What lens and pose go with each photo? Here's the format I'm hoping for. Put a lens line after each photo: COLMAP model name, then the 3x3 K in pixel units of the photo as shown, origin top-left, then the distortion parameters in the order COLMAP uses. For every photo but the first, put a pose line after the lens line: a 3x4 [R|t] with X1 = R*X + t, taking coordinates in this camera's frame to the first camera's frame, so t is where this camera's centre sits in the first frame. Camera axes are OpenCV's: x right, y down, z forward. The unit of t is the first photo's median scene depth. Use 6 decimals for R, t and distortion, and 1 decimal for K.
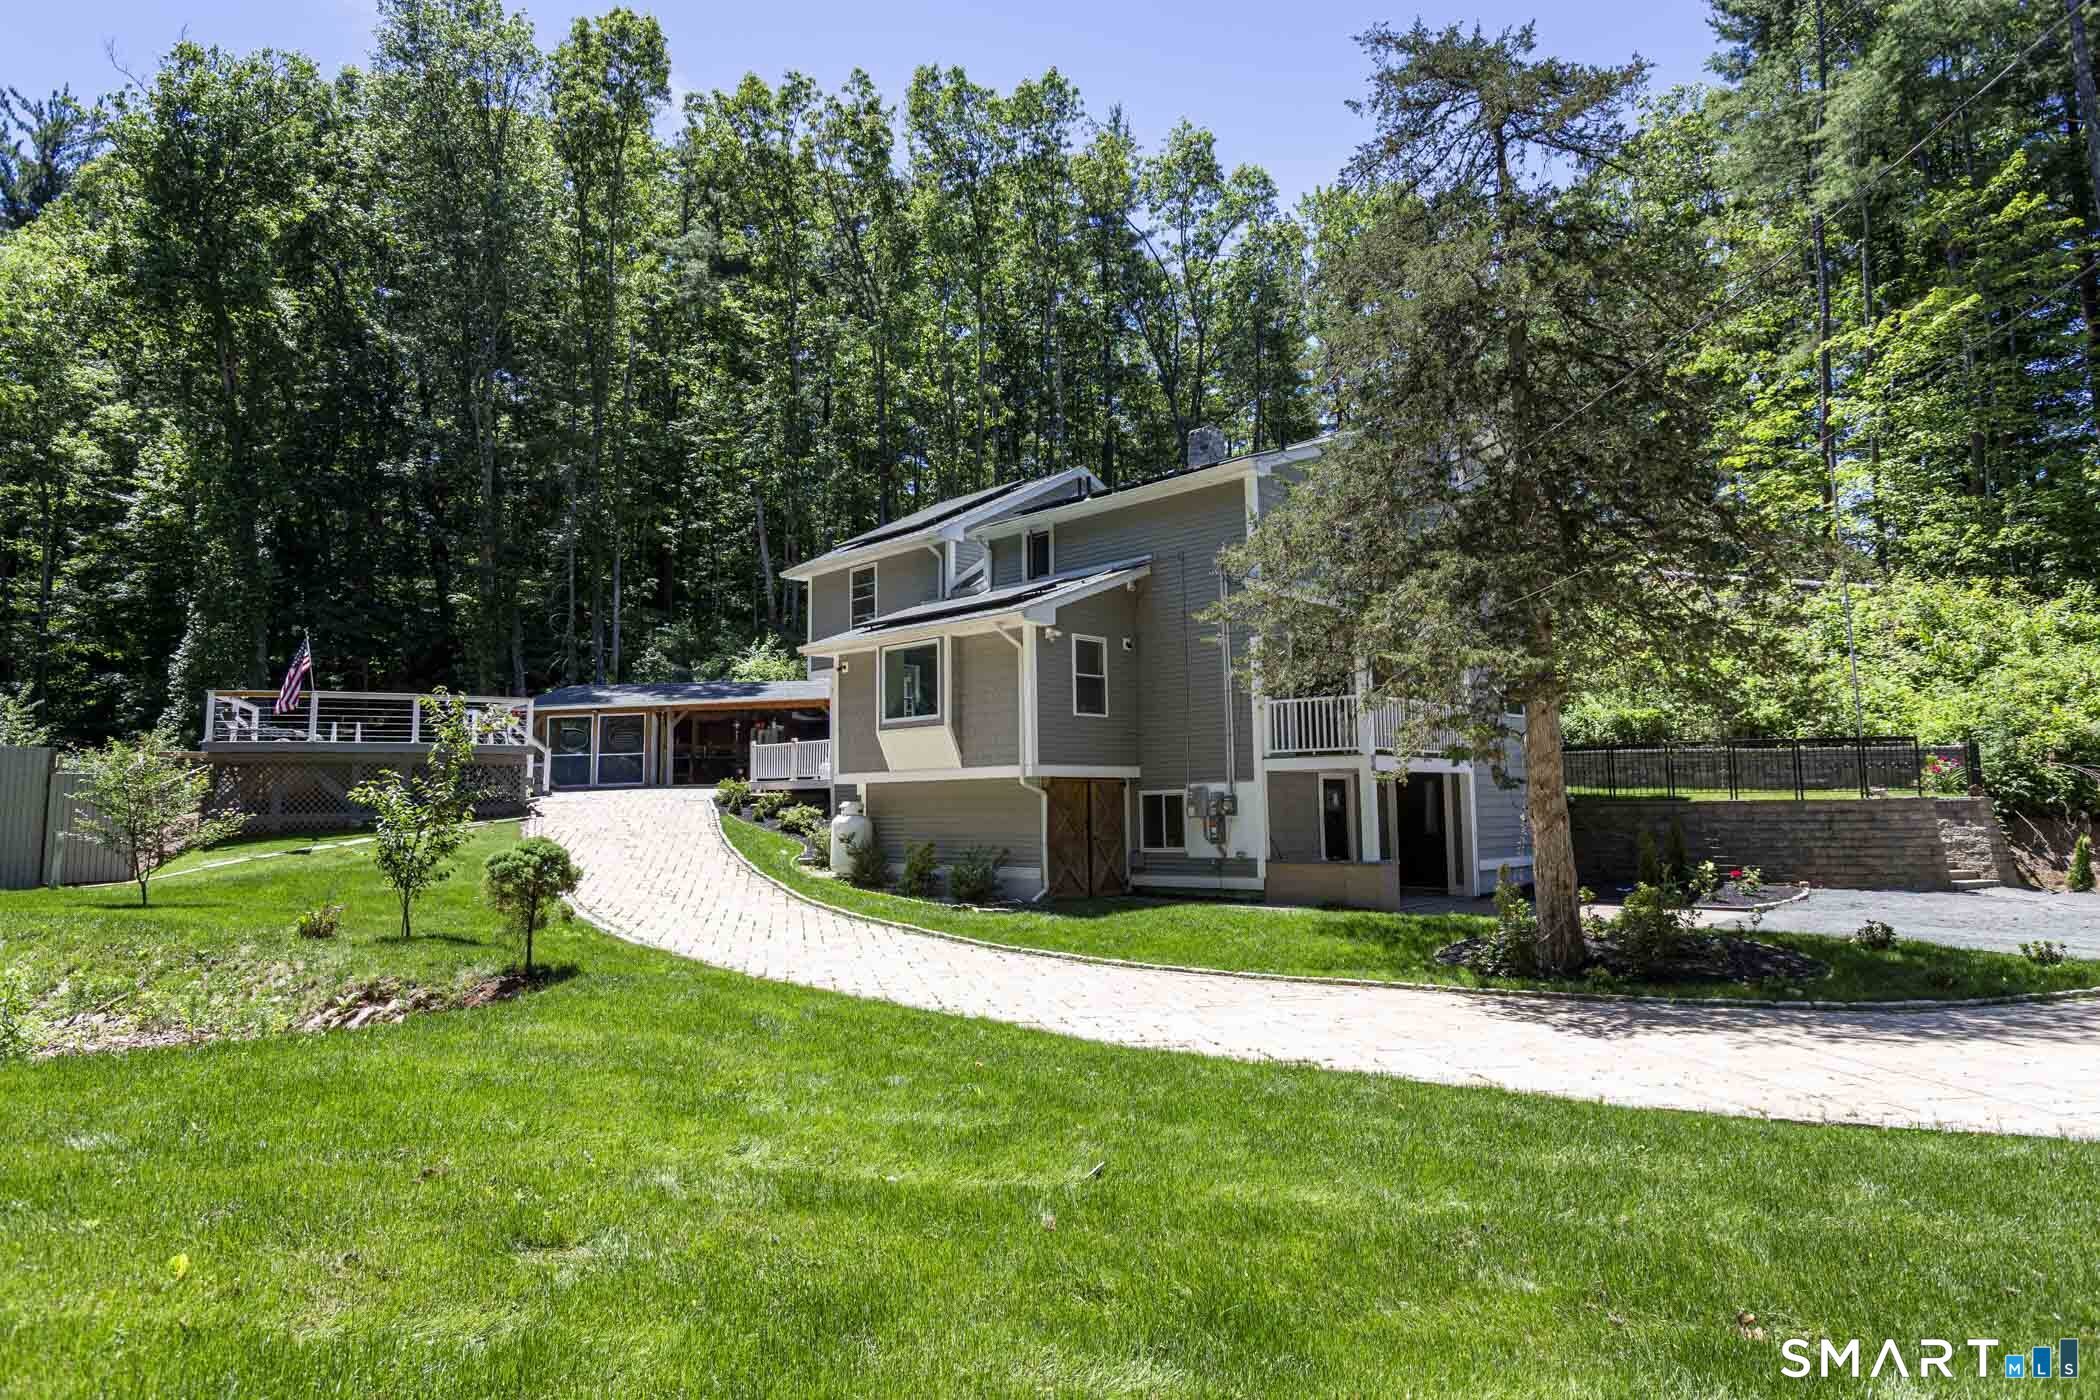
lens RADIAL K [[1189.6, 0, 1050.0], [0, 1189.6, 700.0], [0, 0, 1]] dist [0.001244, -0.000047]
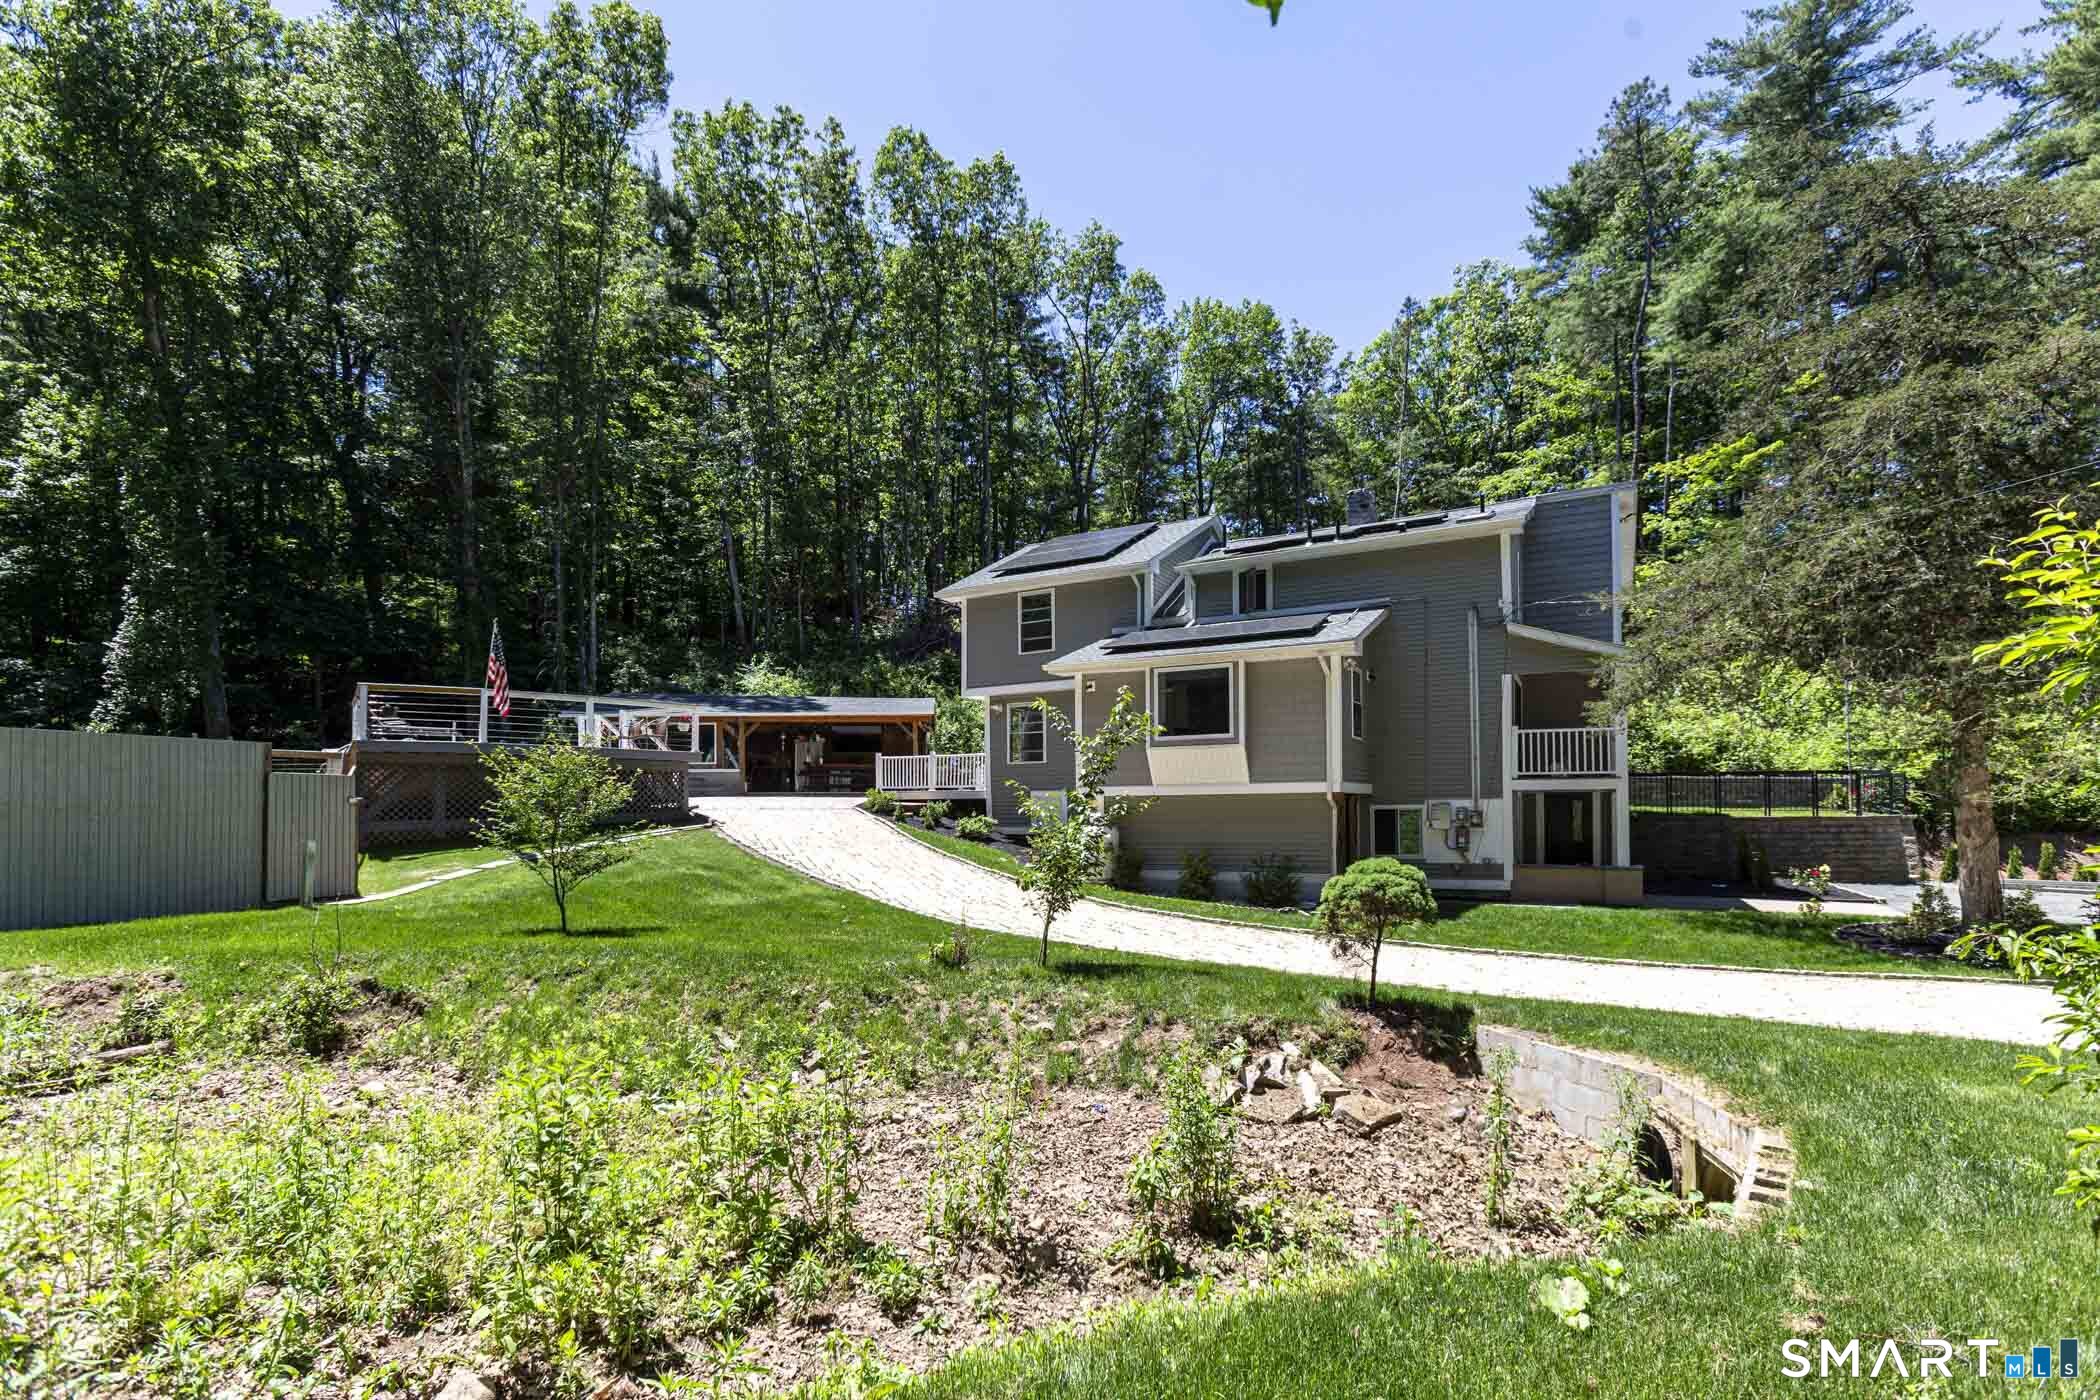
lens RADIAL K [[966.1, 0, 1057.7], [0, 966.1, 801.5], [0, 0, 1]] dist [-0.003065, 0.000738]
pose [[0.964738, 0.010052, 0.263021, -0.419210], [-0.030632, 0.996768, 0.074264, 0.011757], [-0.261424, -0.079702, 0.961928, 0.167987]]
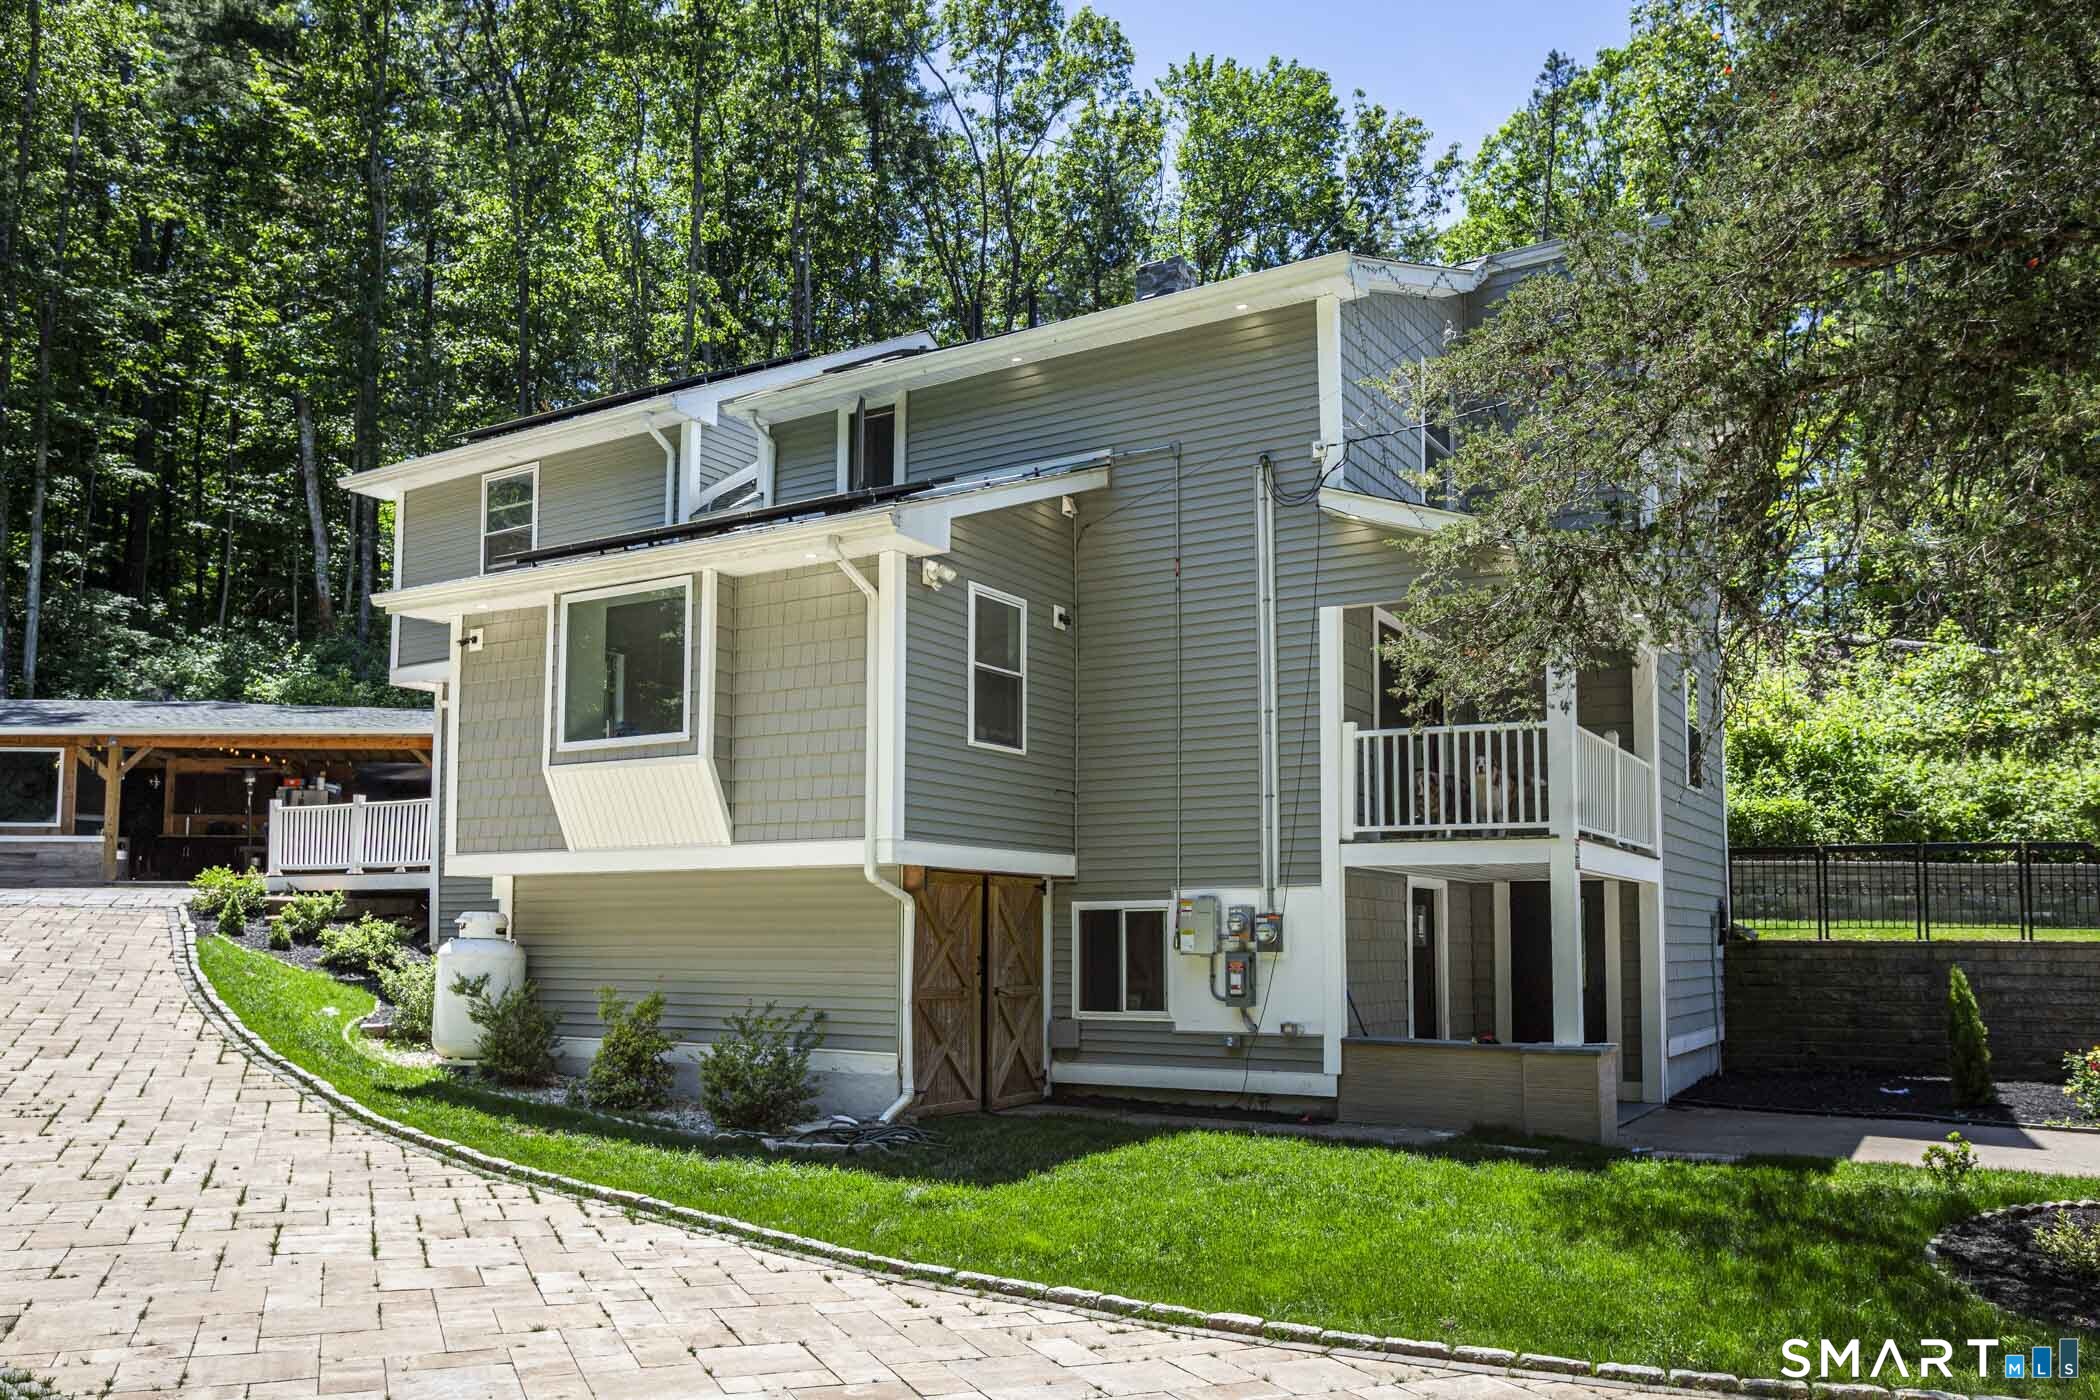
lens RADIAL K [[1544.2, 0, 1083.1], [0, 1544.2, 832.7], [0, 0, 1]] dist [0.002157, 0.003641]
pose [[0.973787, 0.033425, 0.224993, -0.067053], [-0.037748, 0.999176, 0.014940, 0.032792], [-0.224308, -0.023041, 0.974246, 0.311195]]
